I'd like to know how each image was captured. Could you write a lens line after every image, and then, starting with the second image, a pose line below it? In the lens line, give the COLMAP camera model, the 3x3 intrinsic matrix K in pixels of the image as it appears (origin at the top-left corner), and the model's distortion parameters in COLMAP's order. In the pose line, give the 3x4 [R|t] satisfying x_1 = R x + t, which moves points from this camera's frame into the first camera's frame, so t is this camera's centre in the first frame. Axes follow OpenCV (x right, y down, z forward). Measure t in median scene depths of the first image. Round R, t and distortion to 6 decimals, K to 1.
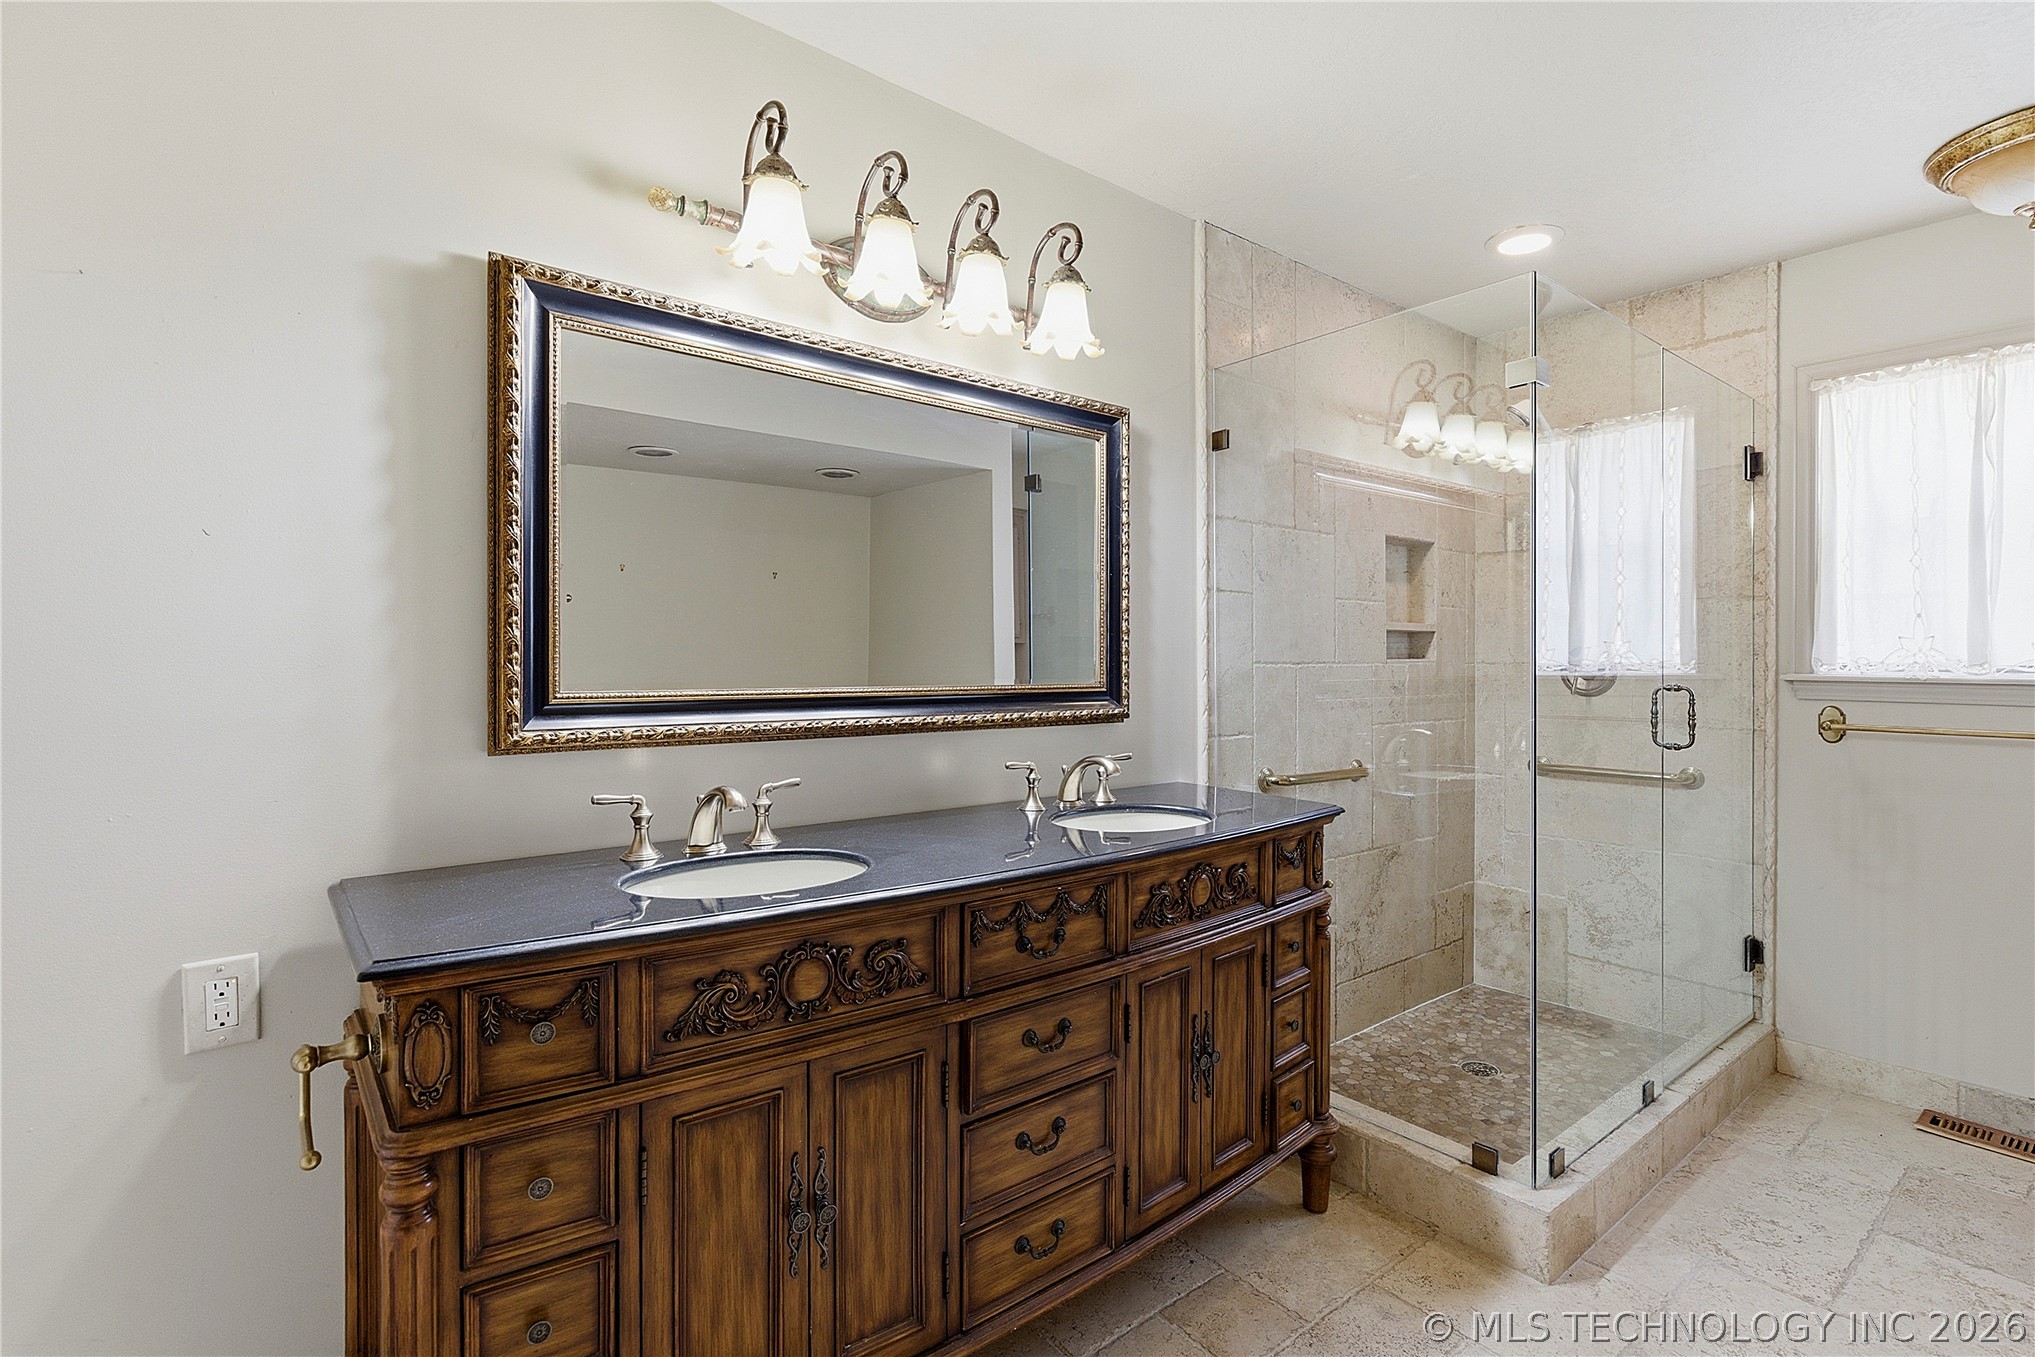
lens RADIAL K [[934.1, 0, 1040.3], [0, 934.1, 664.9], [0, 0, 1]] dist [0.000724, -0.000018]
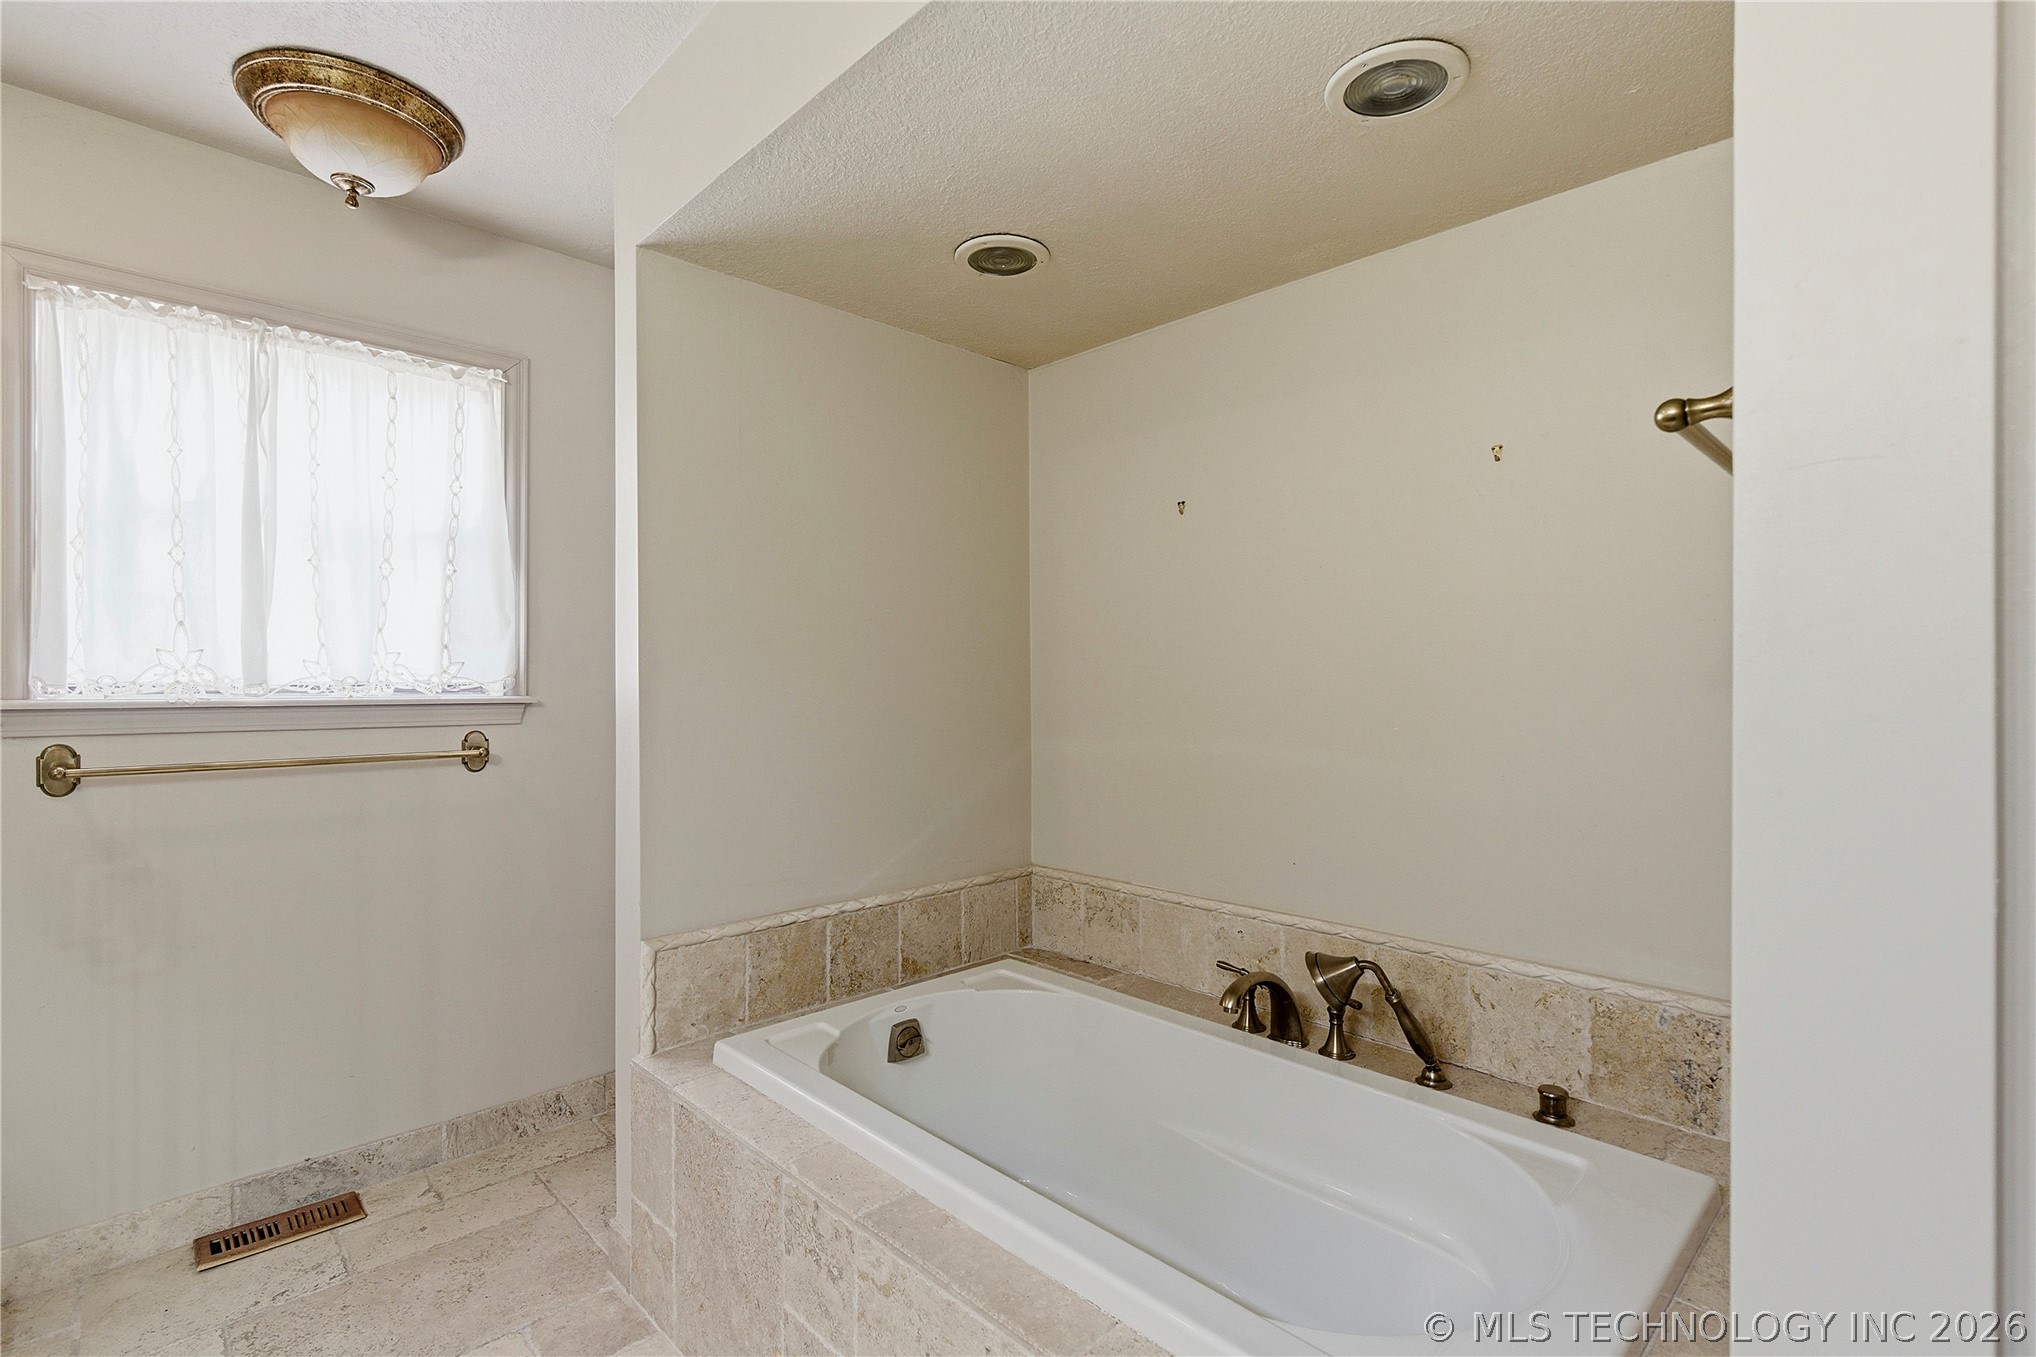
lens RADIAL K [[934.5, 0, 1056.5], [0, 934.5, 673.3], [0, 0, 1]] dist [0.000724, -0.000018]
pose [[-0.097958, 0.004664, 0.995180, 0.069924], [0.008004, 0.999960, -0.003899, -0.001190], [-0.995158, 0.007584, -0.097992, 0.320547]]
